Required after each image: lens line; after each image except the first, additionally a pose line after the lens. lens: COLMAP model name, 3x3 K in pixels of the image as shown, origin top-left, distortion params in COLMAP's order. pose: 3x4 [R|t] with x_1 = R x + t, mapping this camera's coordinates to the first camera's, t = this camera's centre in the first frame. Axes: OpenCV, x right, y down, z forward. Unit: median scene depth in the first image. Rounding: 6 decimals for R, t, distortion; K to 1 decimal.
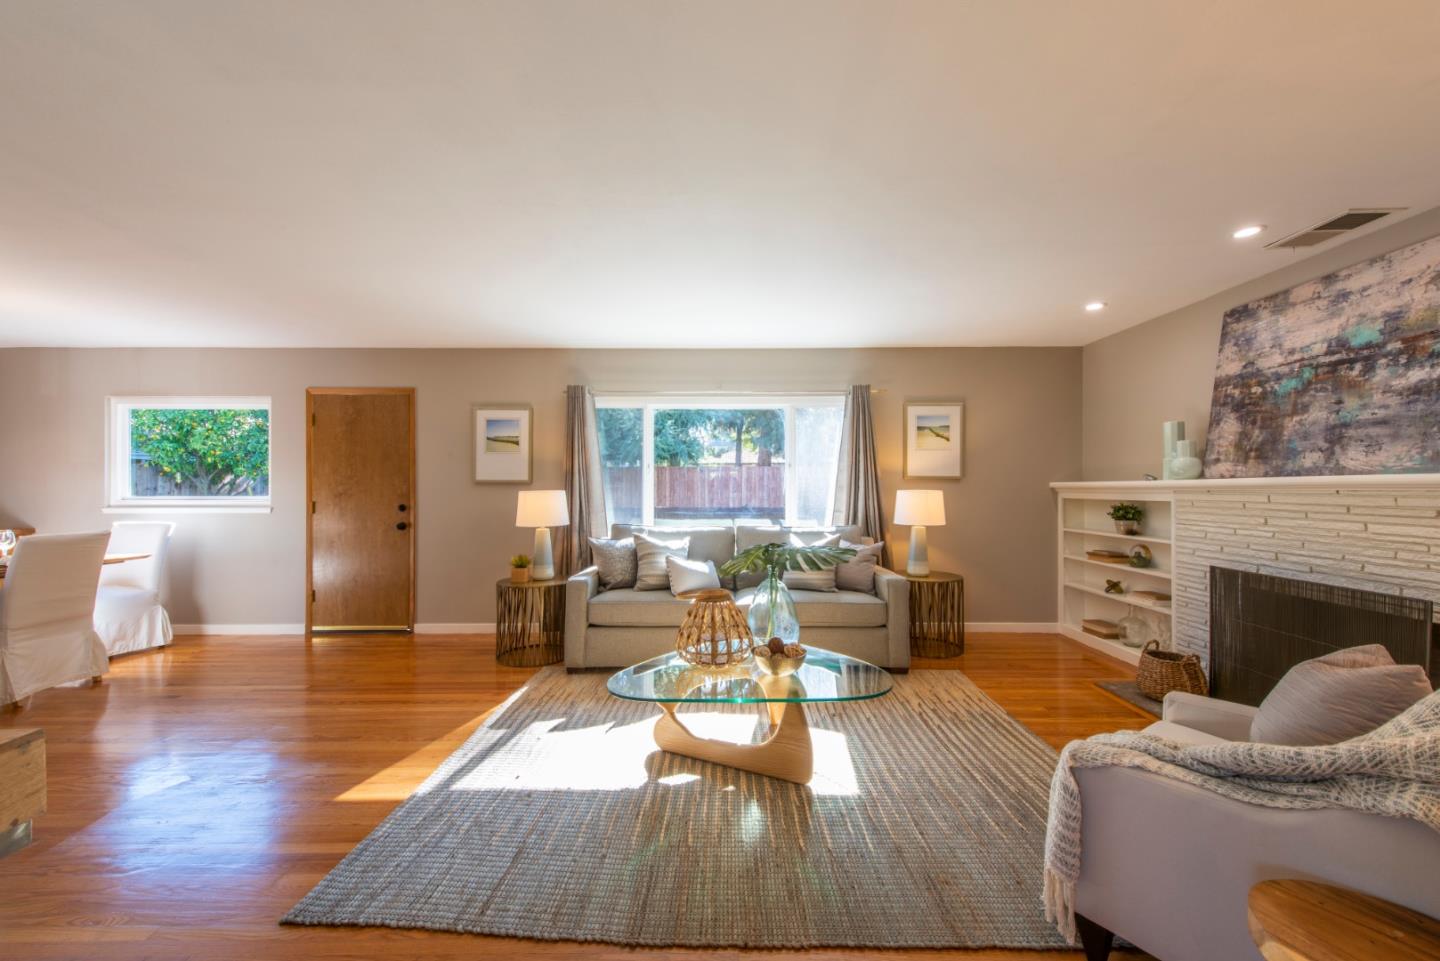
lens RADIAL K [[570.5, 0, 715.5], [0, 570.5, 484.1], [0, 0, 1]] dist [0.006603, -0.003414]
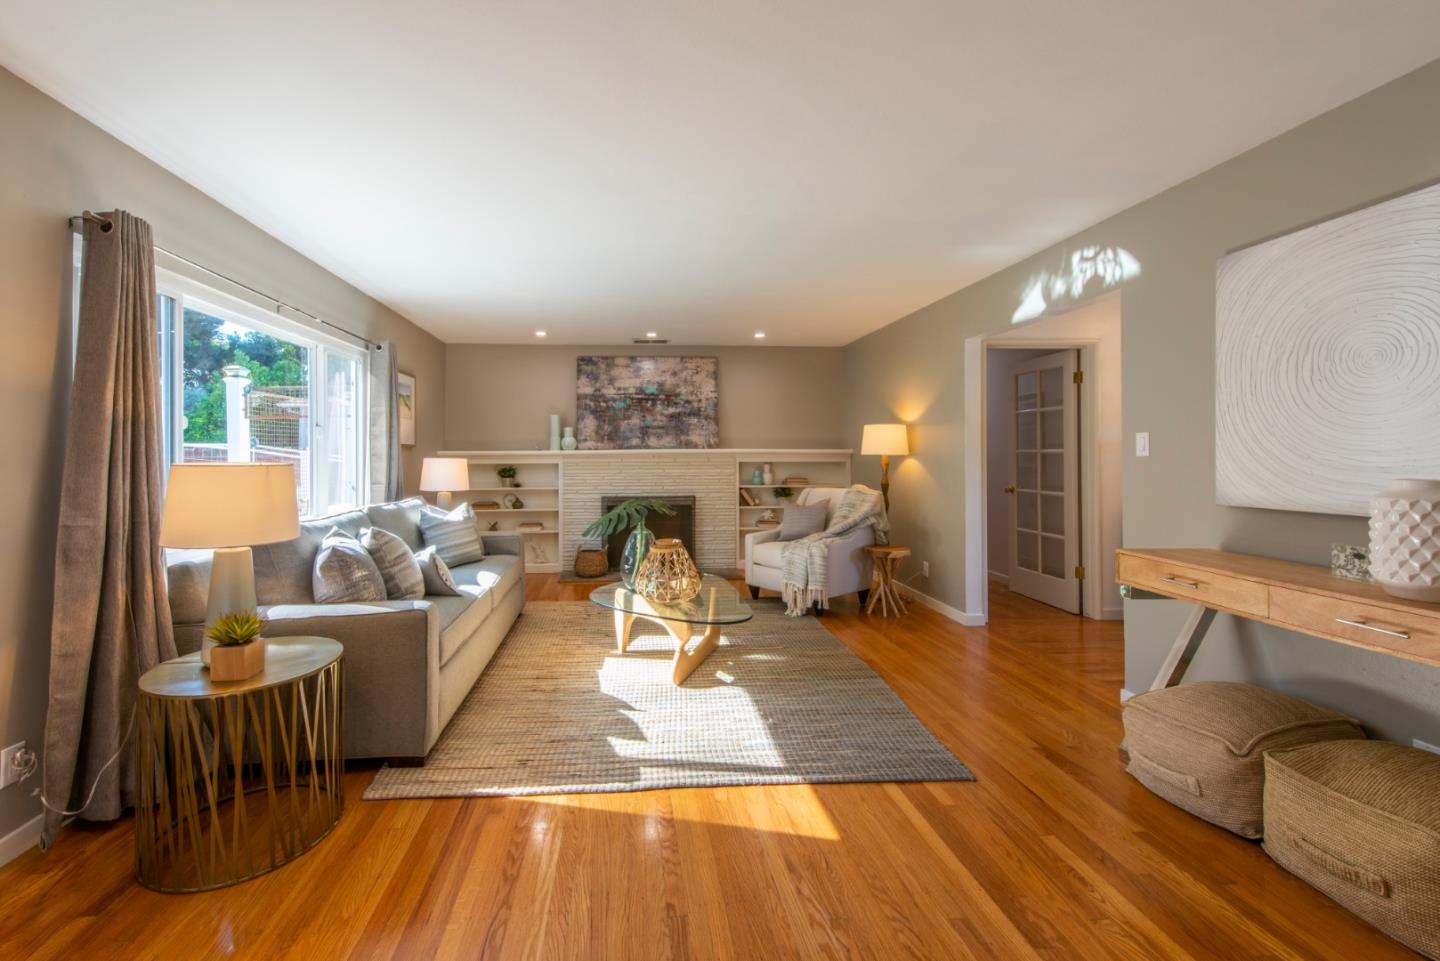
lens RADIAL K [[595.1, 0, 673.4], [0, 595.1, 458.1], [0, 0, 1]] dist [-0.003088, -0.002020]
pose [[-0.099551, -0.003985, 0.995024, -1.139560], [0.000433, 0.999992, 0.004048, 0.009881], [-0.995032, 0.000834, -0.099548, 1.013334]]
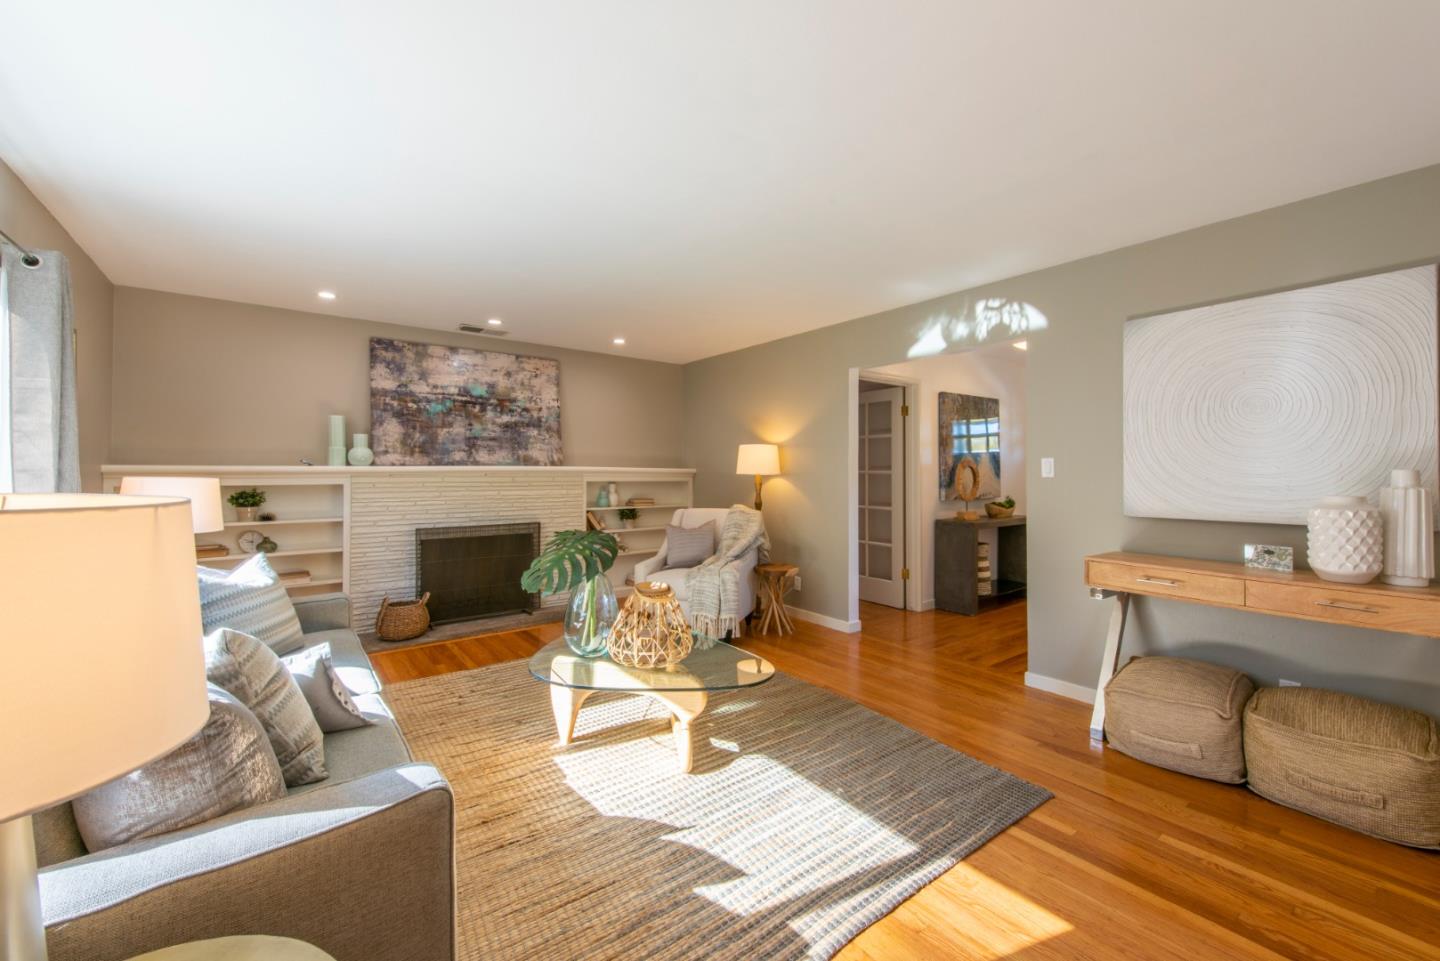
lens RADIAL K [[570.5, 0, 731.7], [0, 570.5, 473.7], [0, 0, 1]] dist [0.006603, -0.003414]
pose [[-0.632242, -0.001214, 0.774770, -0.732225], [-0.004697, 0.999986, -0.002266, 0.009142], [-0.774756, -0.005072, -0.632239, 1.353955]]
